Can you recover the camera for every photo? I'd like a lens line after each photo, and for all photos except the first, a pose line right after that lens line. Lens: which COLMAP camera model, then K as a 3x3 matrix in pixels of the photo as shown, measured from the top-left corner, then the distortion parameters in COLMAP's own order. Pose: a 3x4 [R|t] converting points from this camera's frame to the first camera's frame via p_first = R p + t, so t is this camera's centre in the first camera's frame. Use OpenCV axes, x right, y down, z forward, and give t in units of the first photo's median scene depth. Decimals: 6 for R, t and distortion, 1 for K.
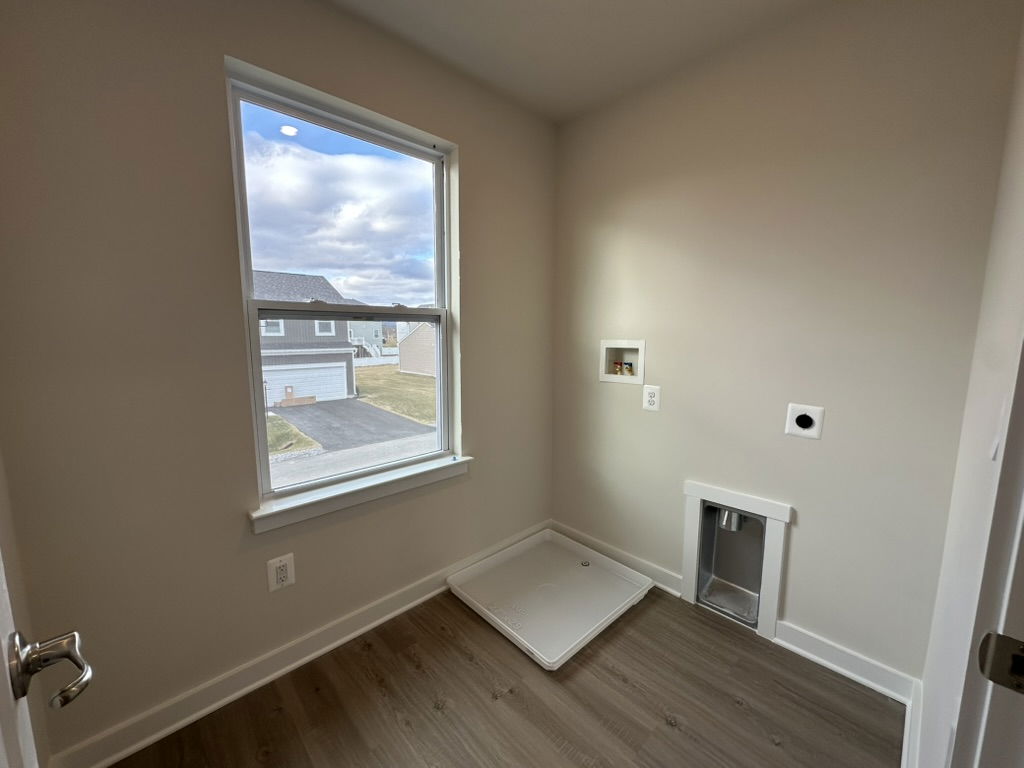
lens RADIAL K [[407.2, 0, 512.0], [0, 407.2, 384.0], [0, 0, 1]] dist [-0.001302, -0.000135]
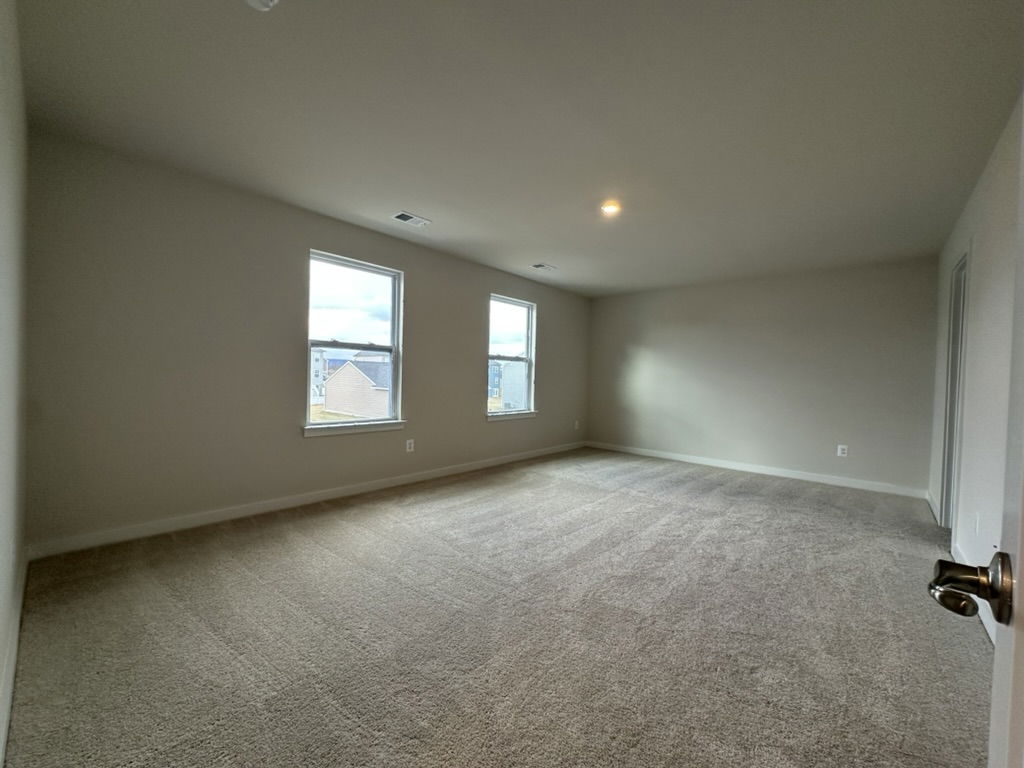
lens RADIAL K [[407.2, 0, 512.0], [0, 407.2, 384.0], [0, 0, 1]] dist [-0.001302, -0.000135]
pose [[0.994238, 0.017147, 0.105818, 0.221913], [-0.005816, 0.994298, -0.106481, 0.231910], [-0.107040, 0.105252, 0.988668, -1.132794]]
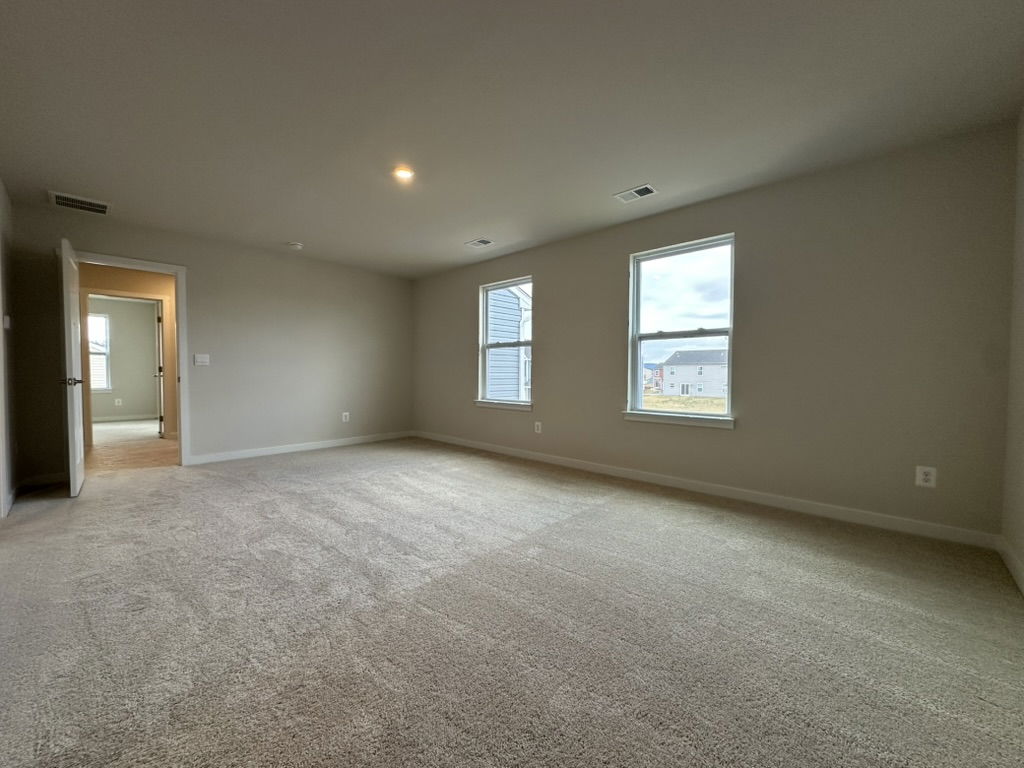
lens RADIAL K [[407.2, 0, 512.0], [0, 407.2, 384.0], [0, 0, 1]] dist [-0.001302, -0.000135]
pose [[0.076780, 0.038097, -0.996320, 1.519148], [-0.109682, 0.993528, 0.029538, 0.100323], [0.990997, 0.107010, 0.080462, 0.003919]]
